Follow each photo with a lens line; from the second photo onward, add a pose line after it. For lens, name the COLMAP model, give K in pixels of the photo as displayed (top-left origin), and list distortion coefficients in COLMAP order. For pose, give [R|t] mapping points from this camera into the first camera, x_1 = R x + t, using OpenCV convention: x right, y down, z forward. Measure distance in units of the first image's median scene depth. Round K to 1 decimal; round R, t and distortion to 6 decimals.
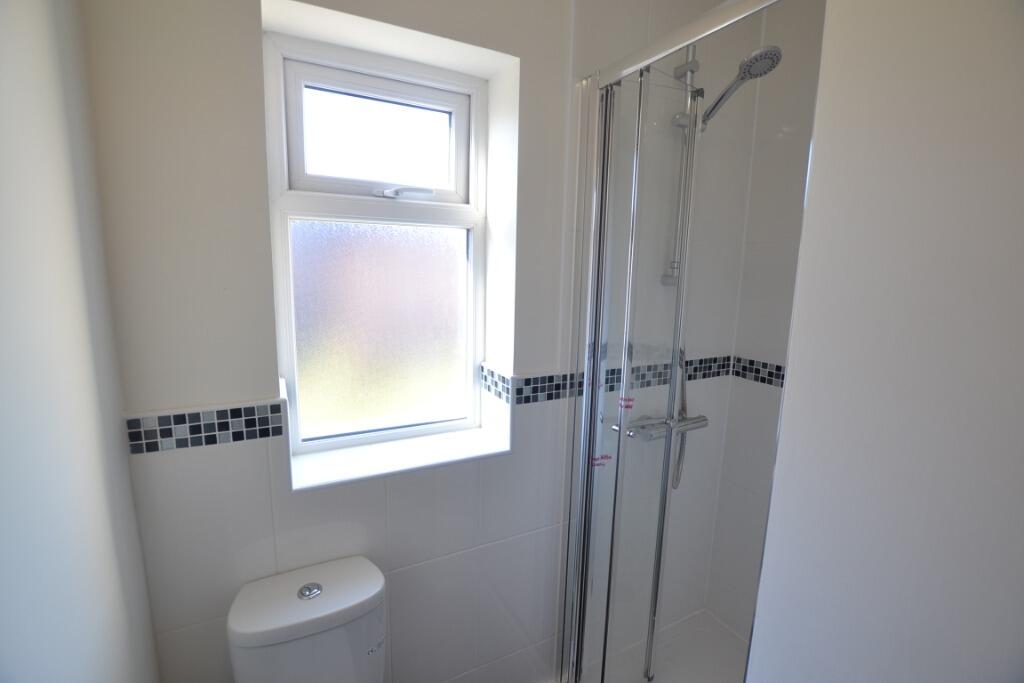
lens RADIAL K [[454.9, 0, 507.2], [0, 454.9, 339.1], [0, 0, 1]] dist [-0.022493, -0.000463]
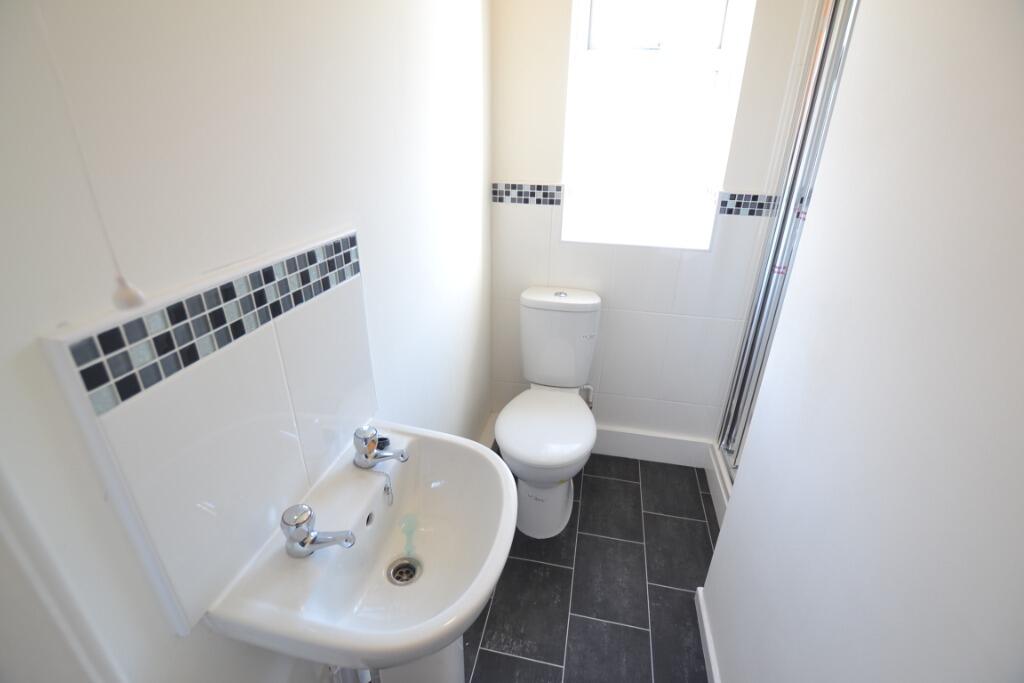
lens RADIAL K [[454.9, 0, 513.9], [0, 454.9, 337.8], [0, 0, 1]] dist [-0.022493, -0.000463]
pose [[0.784574, 0.245162, -0.569509, 0.497579], [-0.103791, 0.957478, 0.269189, 0.253687], [0.611287, -0.152089, 0.776658, -0.564460]]
